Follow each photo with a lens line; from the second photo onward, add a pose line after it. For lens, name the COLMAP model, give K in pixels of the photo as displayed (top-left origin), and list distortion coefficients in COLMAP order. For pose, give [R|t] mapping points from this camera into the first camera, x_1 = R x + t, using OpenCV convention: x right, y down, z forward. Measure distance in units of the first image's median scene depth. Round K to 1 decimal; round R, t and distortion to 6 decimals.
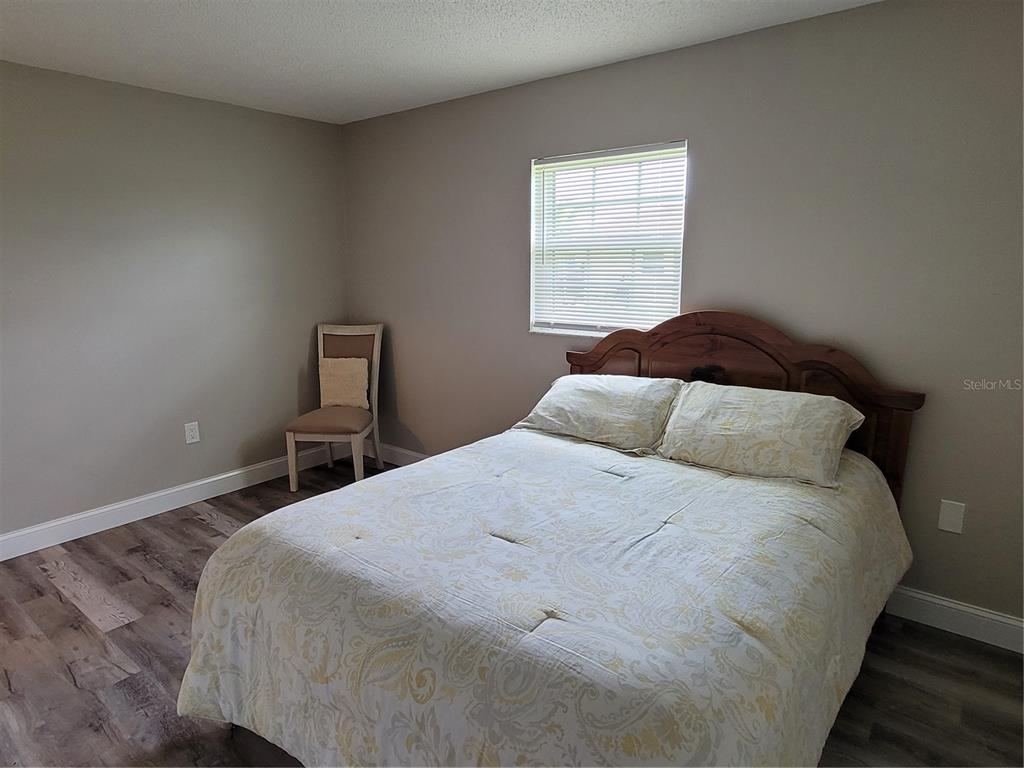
lens RADIAL K [[606.7, 0, 512.0], [0, 606.7, 384.0], [0, 0, 1]] dist [0.002592, 0.000294]
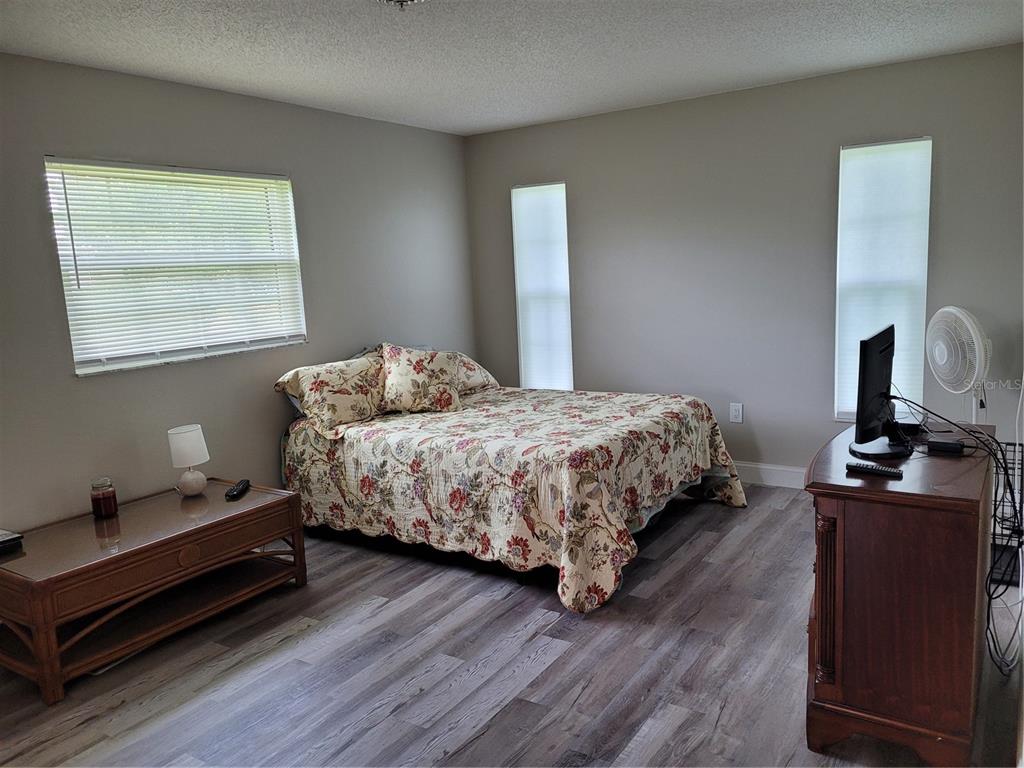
lens RADIAL K [[813.6, 0, 512.0], [0, 813.6, 384.9], [0, 0, 1]] dist [0.015434, -0.002944]
pose [[-0.108564, -0.129953, 0.985559, -1.088981], [0.234071, 0.960202, 0.152393, -0.107644], [-0.966139, 0.247235, -0.073825, 0.579920]]
